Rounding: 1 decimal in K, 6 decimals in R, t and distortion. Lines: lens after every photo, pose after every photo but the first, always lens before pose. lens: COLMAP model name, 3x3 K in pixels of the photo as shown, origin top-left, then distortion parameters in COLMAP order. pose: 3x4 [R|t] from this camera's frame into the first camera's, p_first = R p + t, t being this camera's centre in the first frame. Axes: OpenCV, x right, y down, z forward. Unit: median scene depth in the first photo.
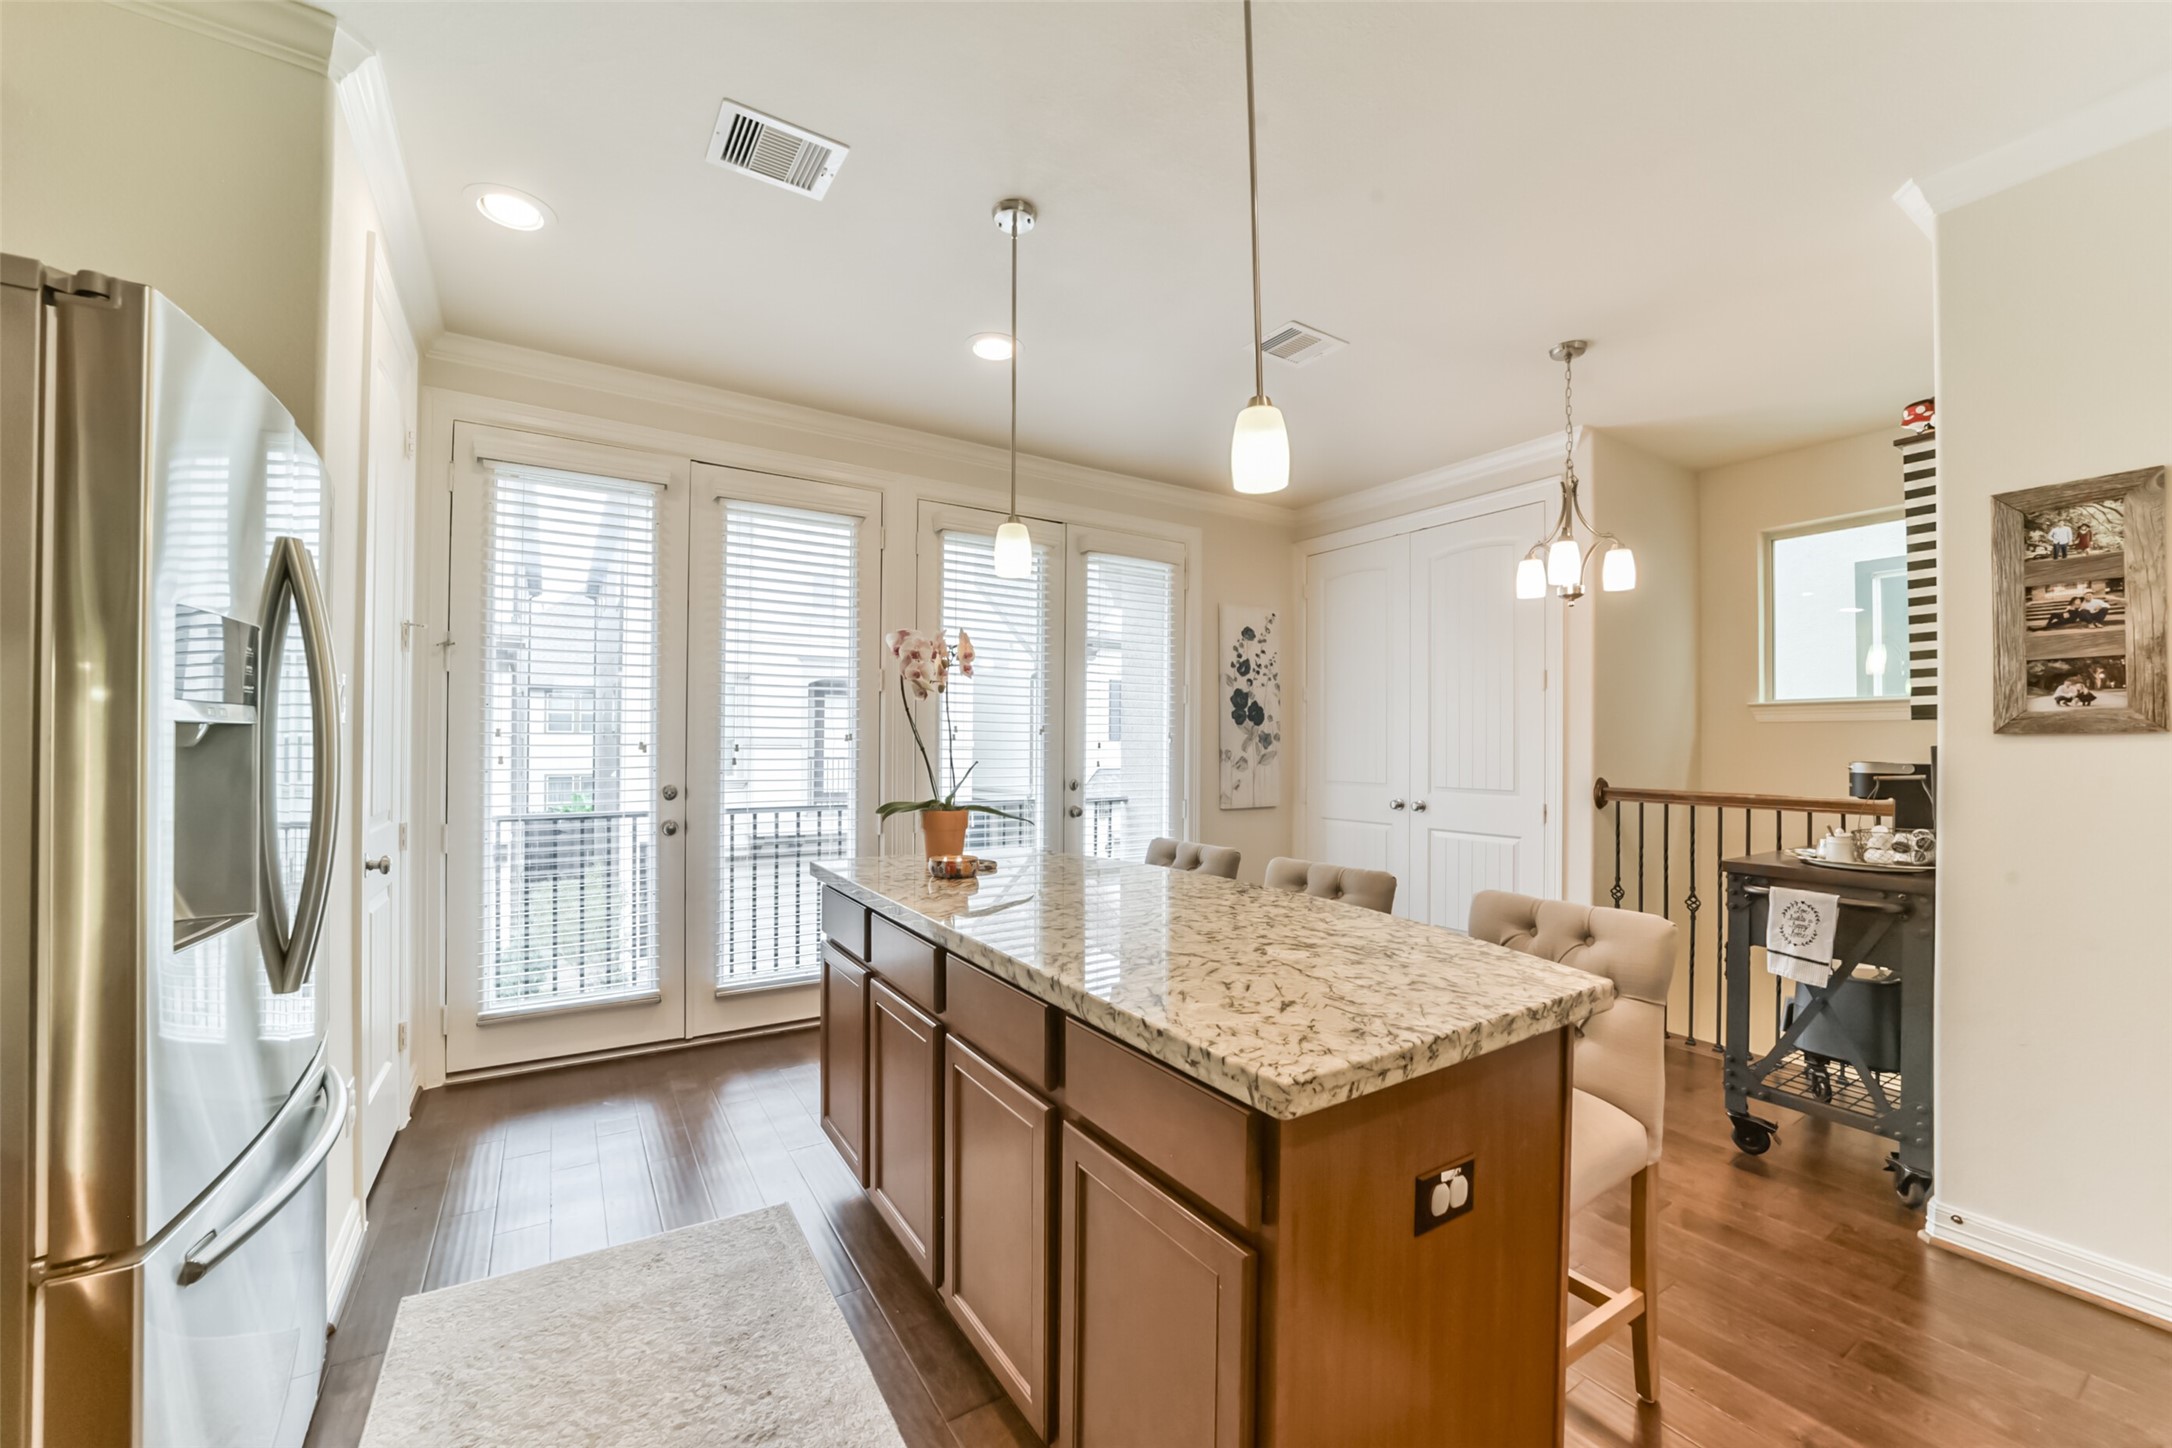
lens RADIAL K [[843.6, 0, 1095.1], [0, 843.6, 737.8], [0, 0, 1]] dist [-0.031303, 0.006992]
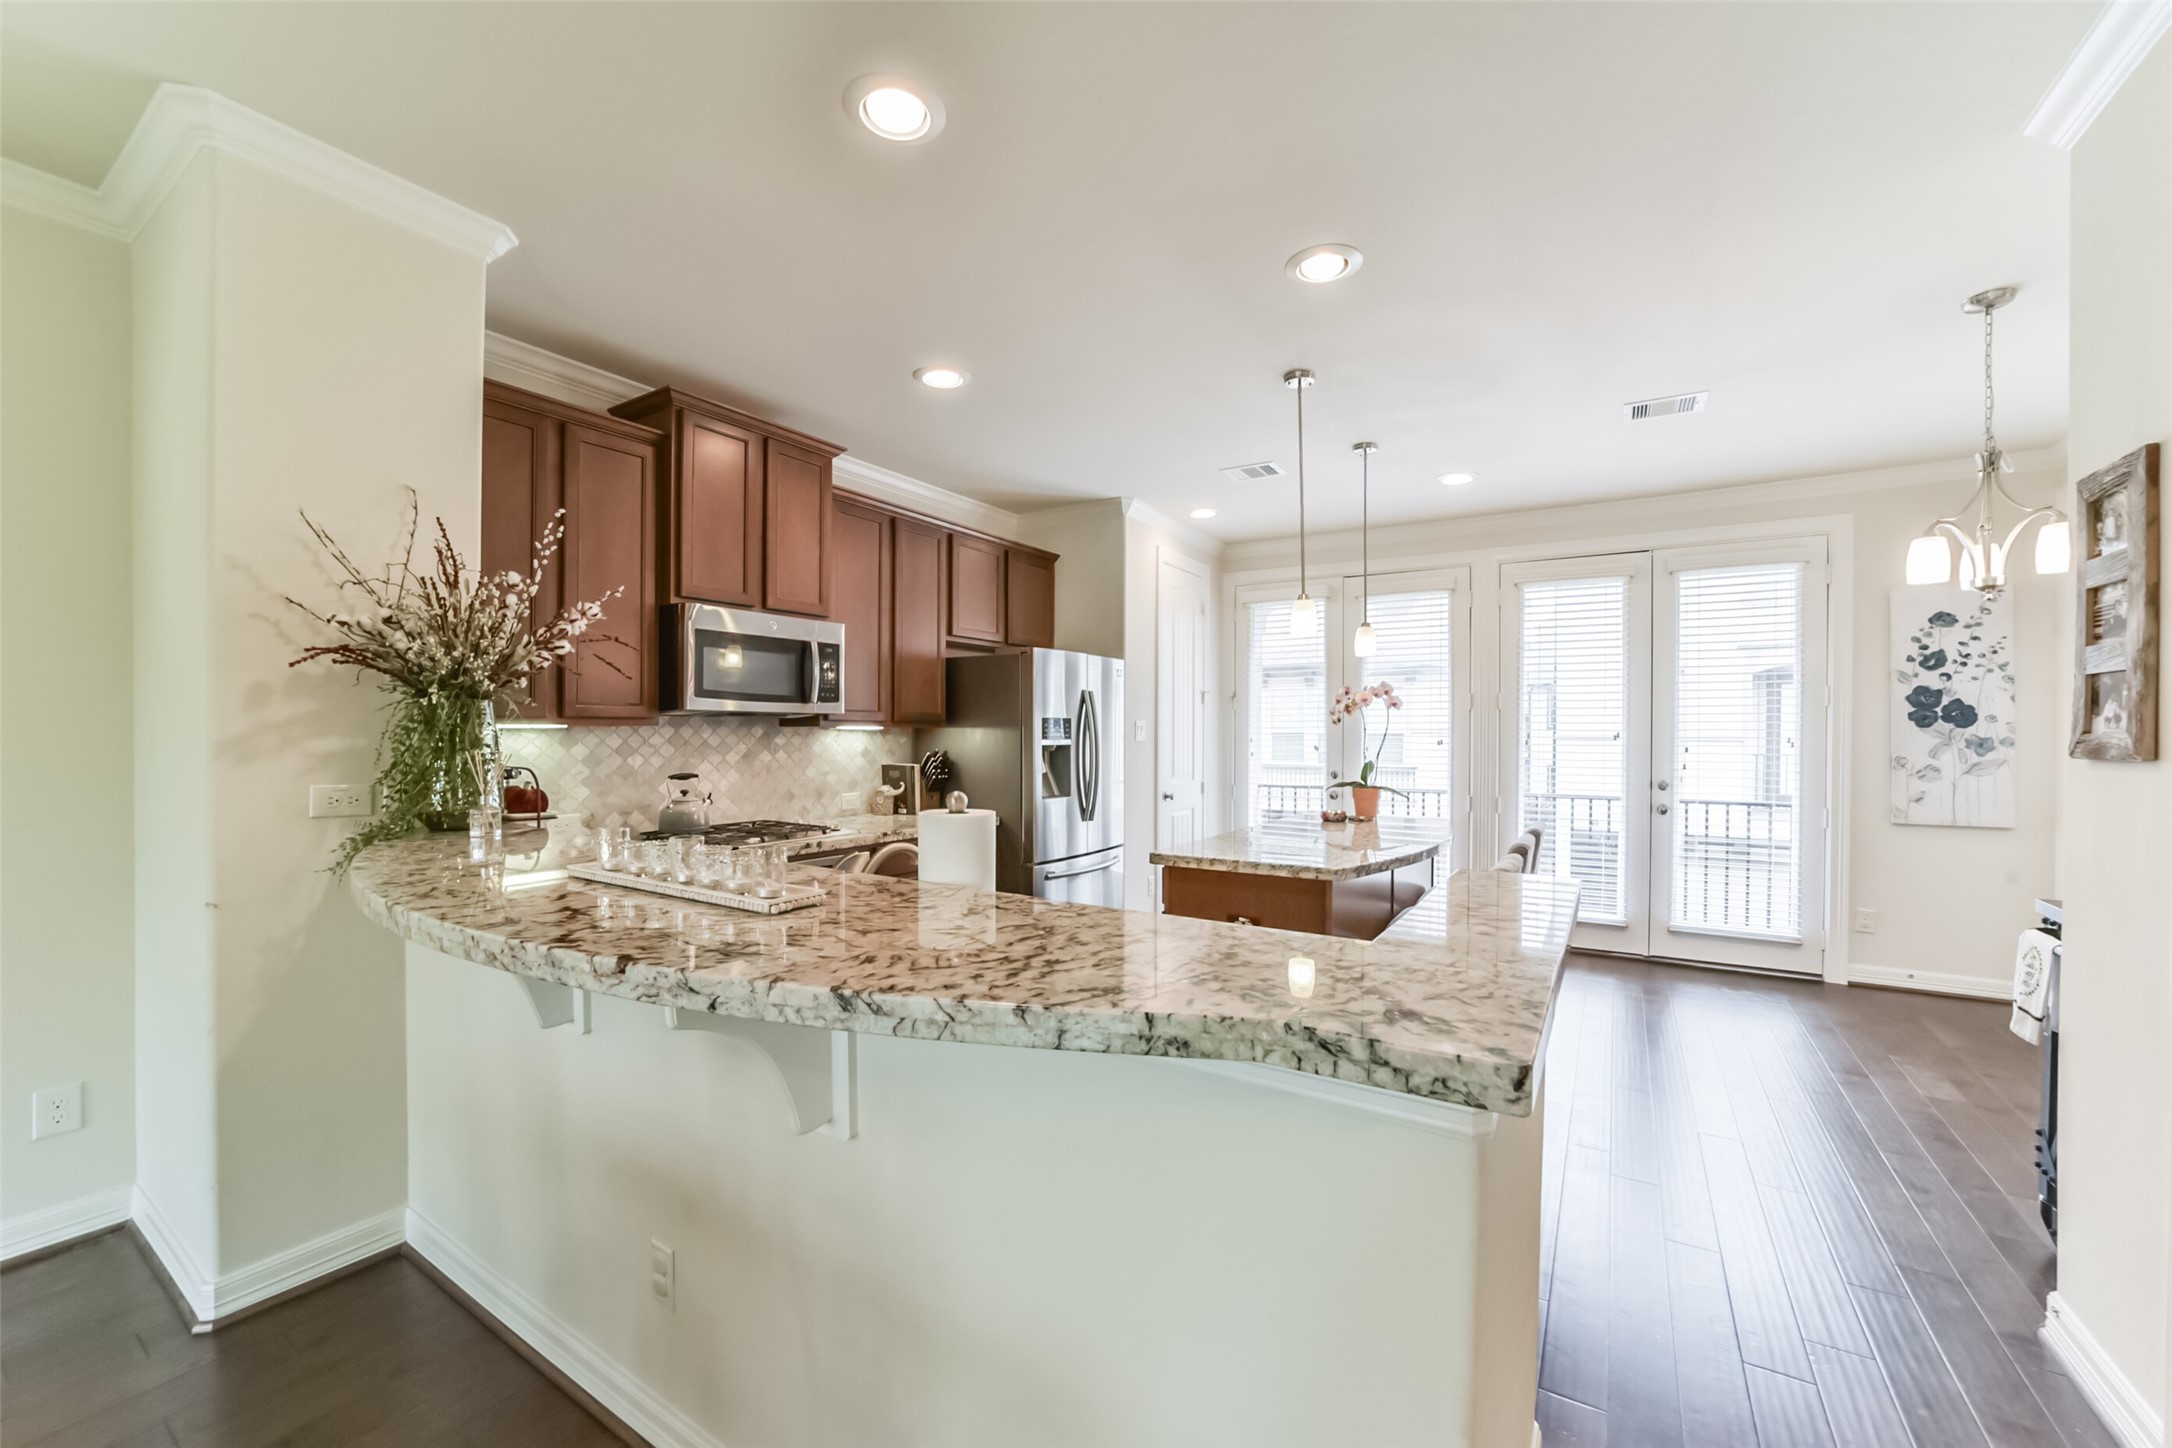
lens RADIAL K [[843.6, 0, 1096.3], [0, 843.6, 734.2], [0, 0, 1]] dist [-0.031303, 0.006992]
pose [[0.427765, -0.001835, -0.903888, 0.569347], [0.006433, 0.999979, 0.001015, -0.015102], [0.903867, -0.006249, 0.427768, -0.120440]]
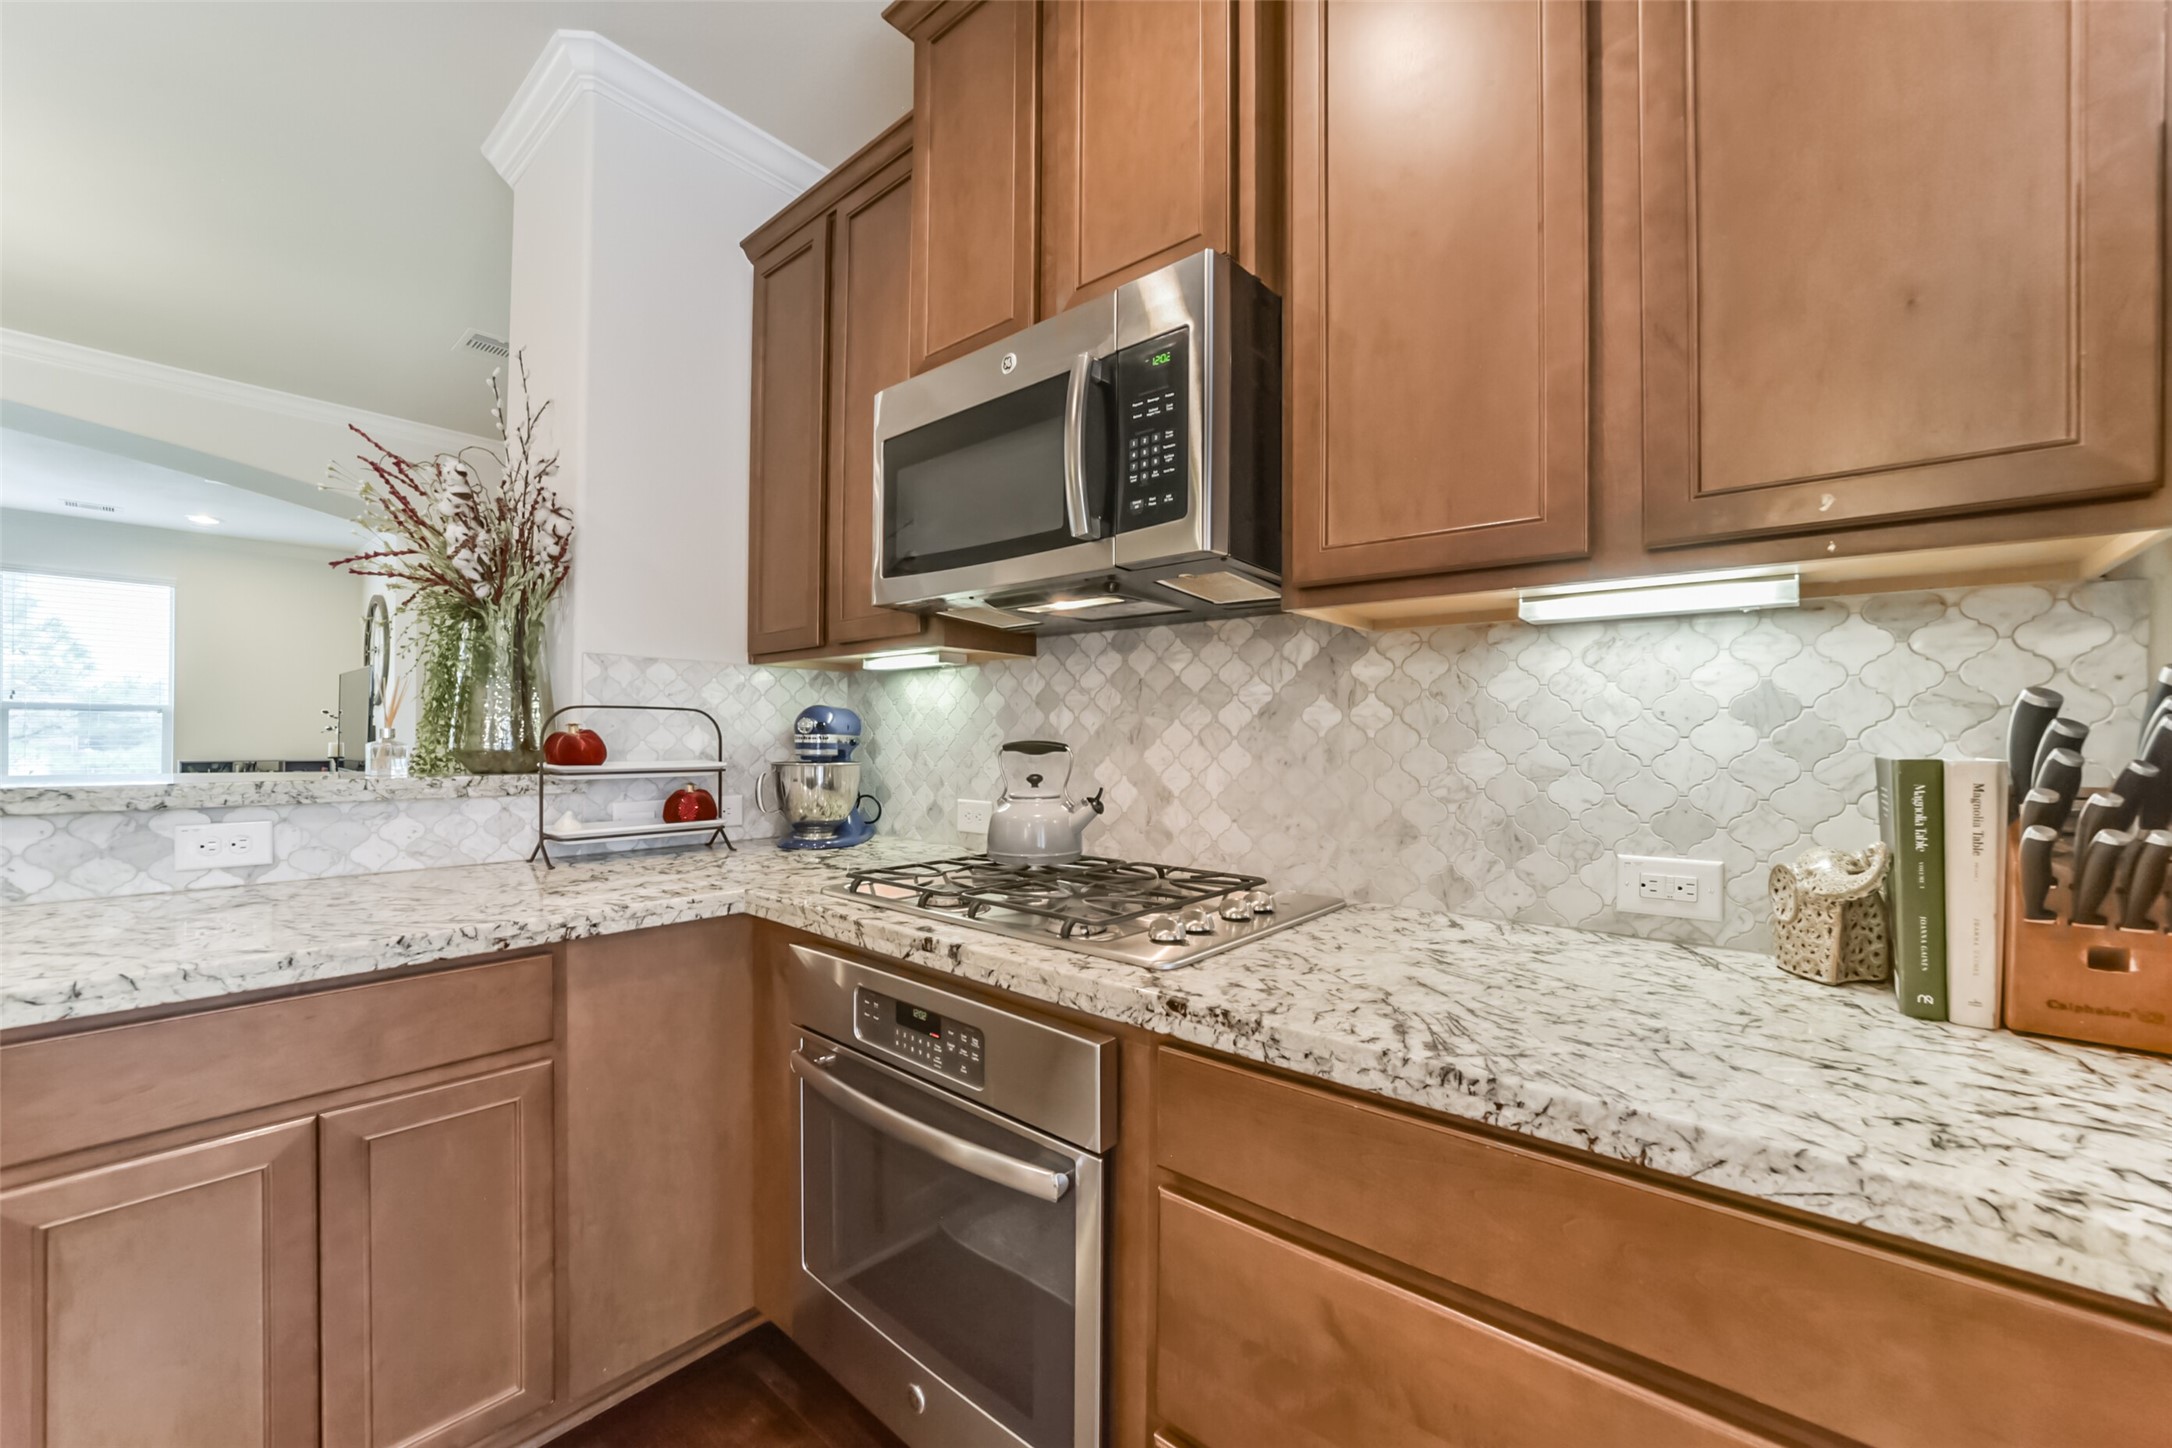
lens RADIAL K [[843.6, 0, 1085.0], [0, 843.6, 735.1], [0, 0, 1]] dist [-0.031303, 0.006992]
pose [[-0.957842, -0.015779, -0.286861, -0.094975], [-0.012772, 0.999842, -0.012350, 0.016107], [0.287010, -0.008165, -0.957893, 0.189286]]
